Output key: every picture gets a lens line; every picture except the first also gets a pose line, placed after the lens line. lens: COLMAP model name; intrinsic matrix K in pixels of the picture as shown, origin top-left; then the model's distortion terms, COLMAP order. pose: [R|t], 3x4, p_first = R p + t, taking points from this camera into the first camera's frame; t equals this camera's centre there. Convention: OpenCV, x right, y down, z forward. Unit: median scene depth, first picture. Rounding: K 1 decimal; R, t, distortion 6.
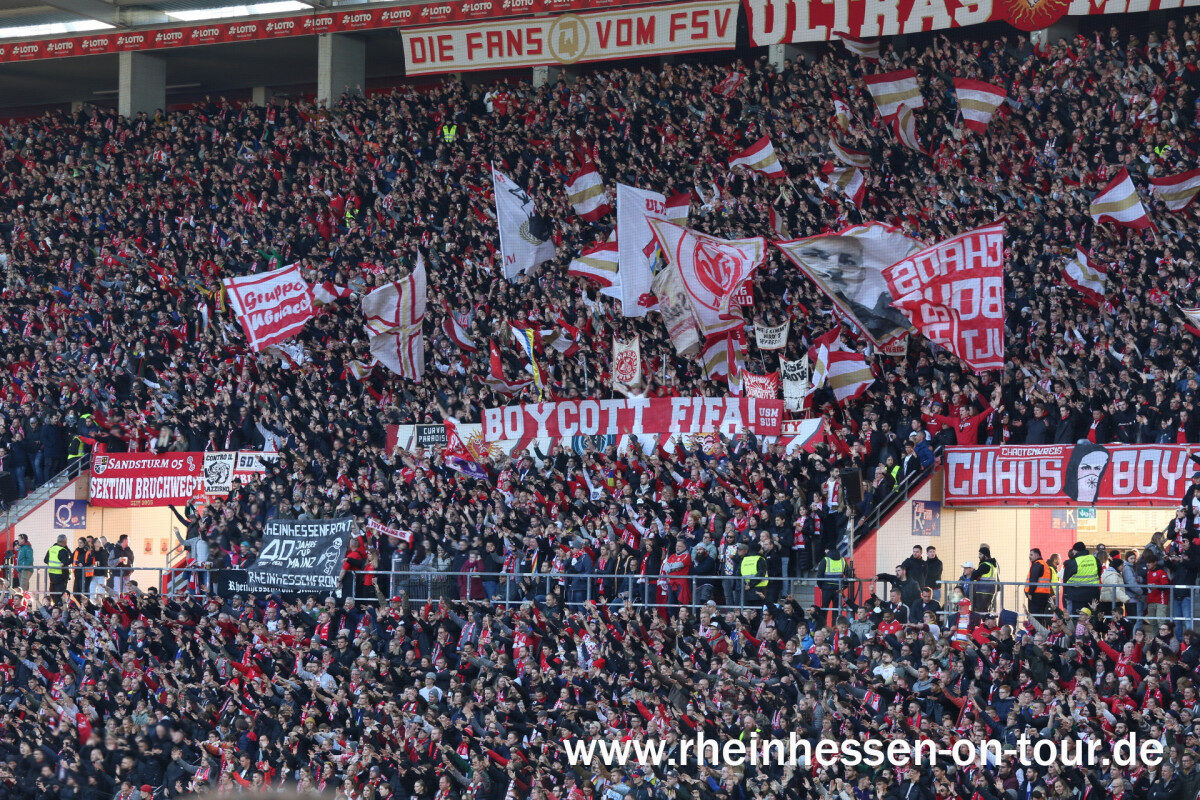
lens RADIAL K [[3824.0, 0, 602.3], [0, 3824.0, 419.4], [0, 0, 1]] dist [0.352901, -1.250799]
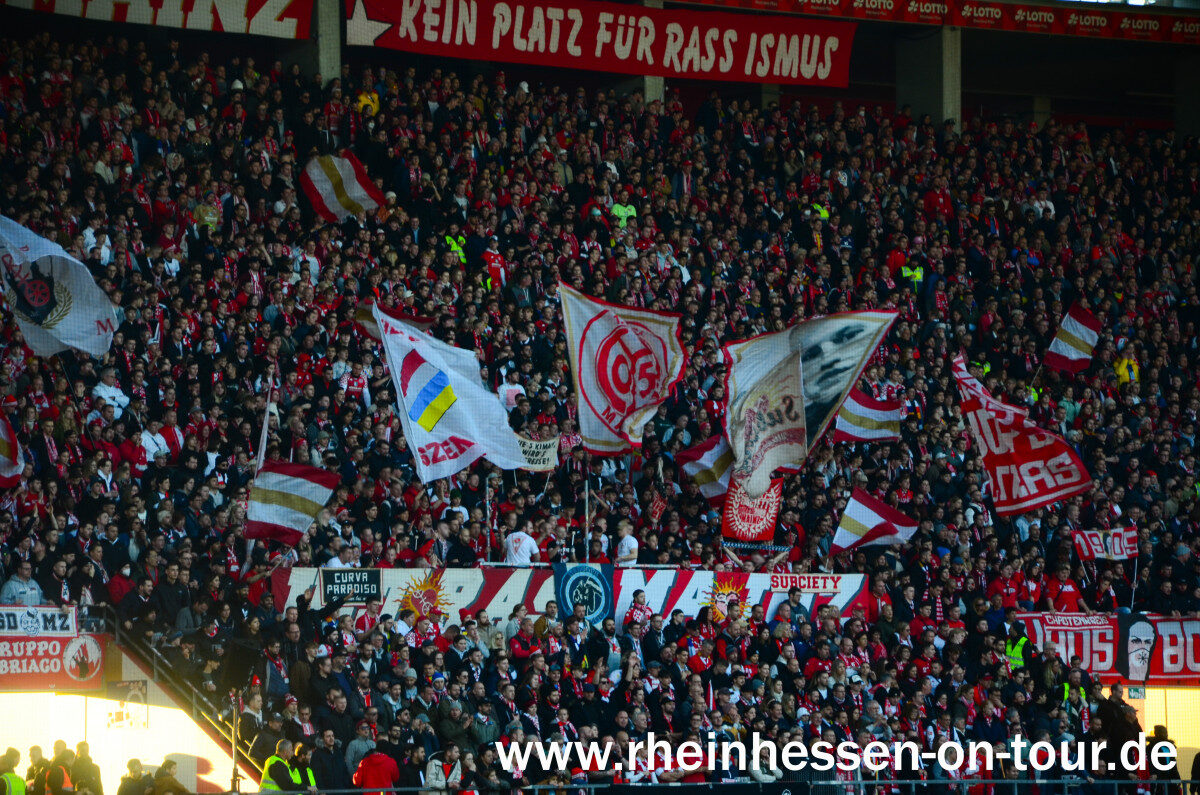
lens RADIAL K [[5331.3, 0, 597.9], [0, 5331.3, 442.4], [0, 0, 1]] dist [1.556377, 6.841037]
pose [[0.251137, 0.034763, 0.967327, -0.886461], [-0.023413, 0.999281, -0.029833, 0.005895], [-0.967668, -0.015156, 0.251771, 0.659924]]
